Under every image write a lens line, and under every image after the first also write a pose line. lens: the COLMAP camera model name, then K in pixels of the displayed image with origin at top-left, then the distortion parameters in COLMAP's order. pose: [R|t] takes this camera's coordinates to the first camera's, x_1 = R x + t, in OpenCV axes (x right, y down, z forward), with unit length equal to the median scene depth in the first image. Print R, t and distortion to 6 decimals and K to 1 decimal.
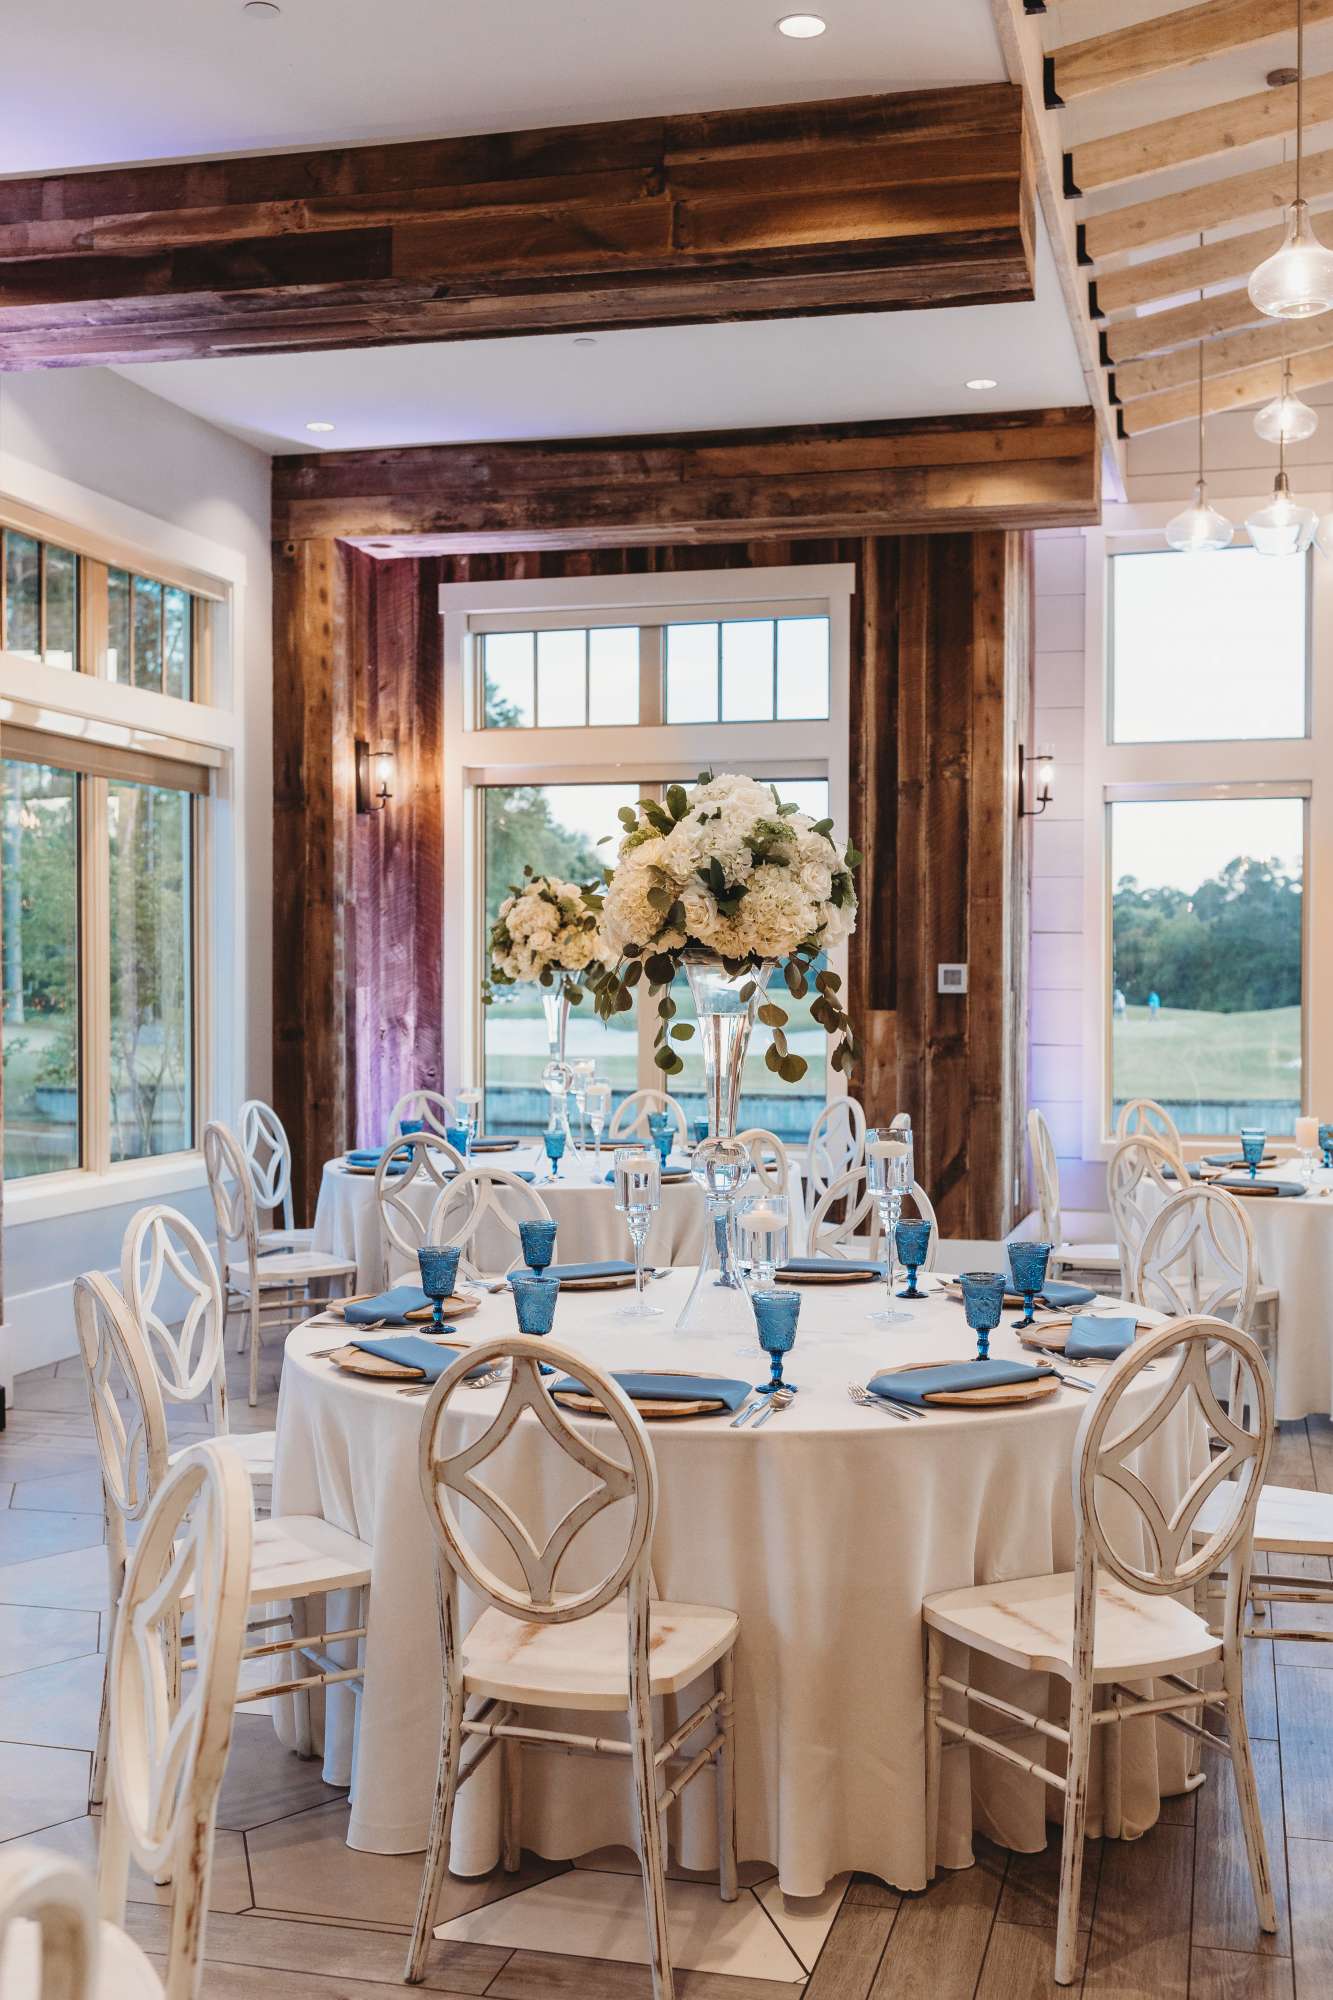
lens RADIAL K [[2006.9, 0, 666.1], [0, 2006.9, 998.7], [0, 0, 1]] dist [0.013309, 0.000000]
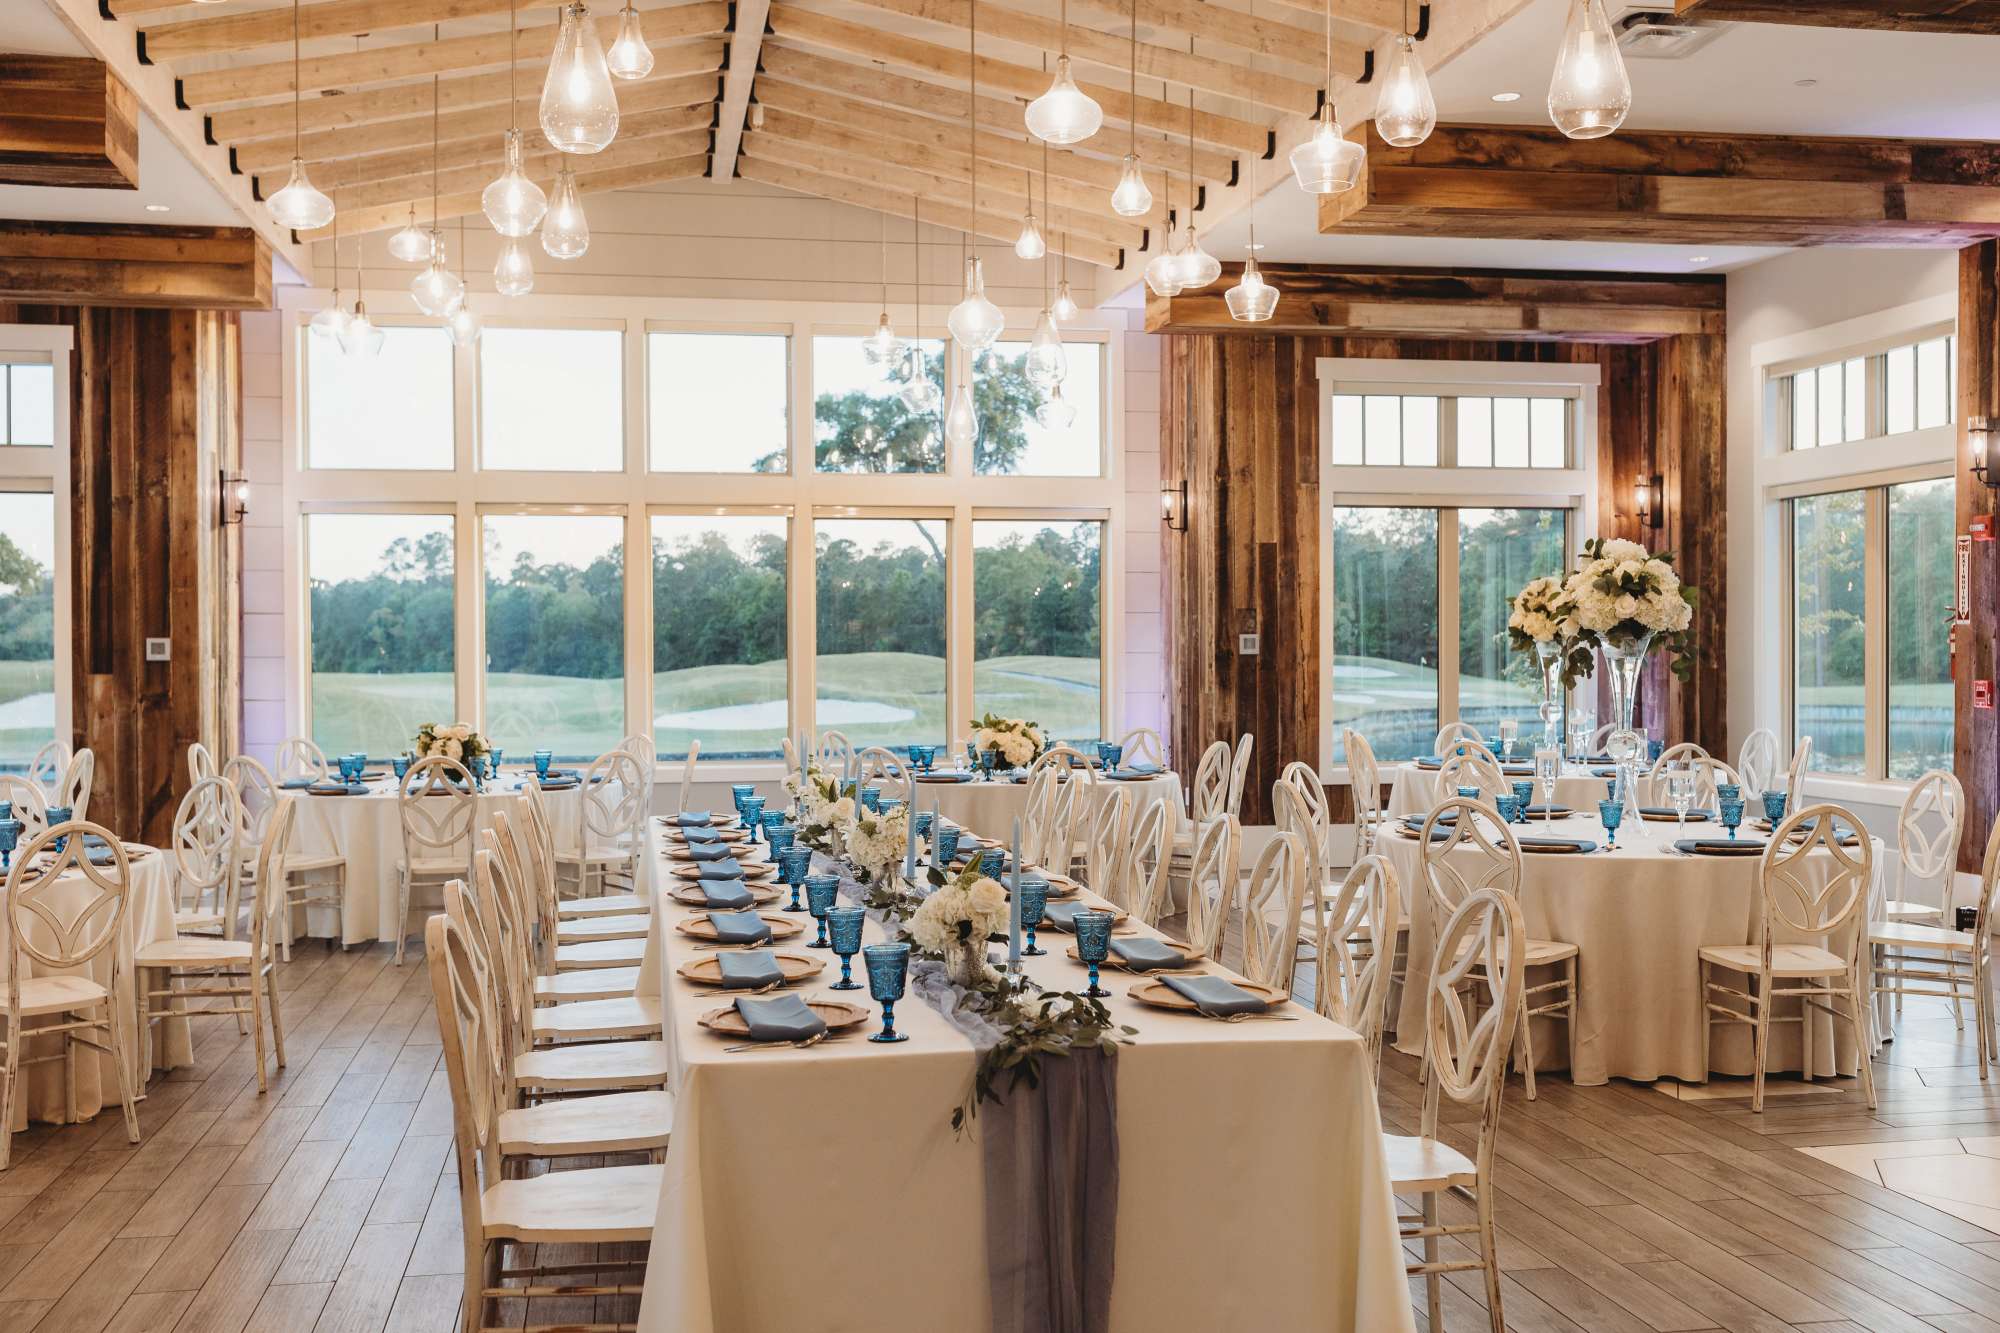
lens RADIAL K [[2006.9, 0, 1001.3], [0, 2006.9, 663.3], [0, 0, 1]] dist [0.013309, 0.000000]
pose [[0.909795, -0.008588, 0.414970, 0.098525], [0.009829, 0.999951, -0.000856, 0.005558], [-0.414942, 0.004857, 0.909835, -0.417654]]
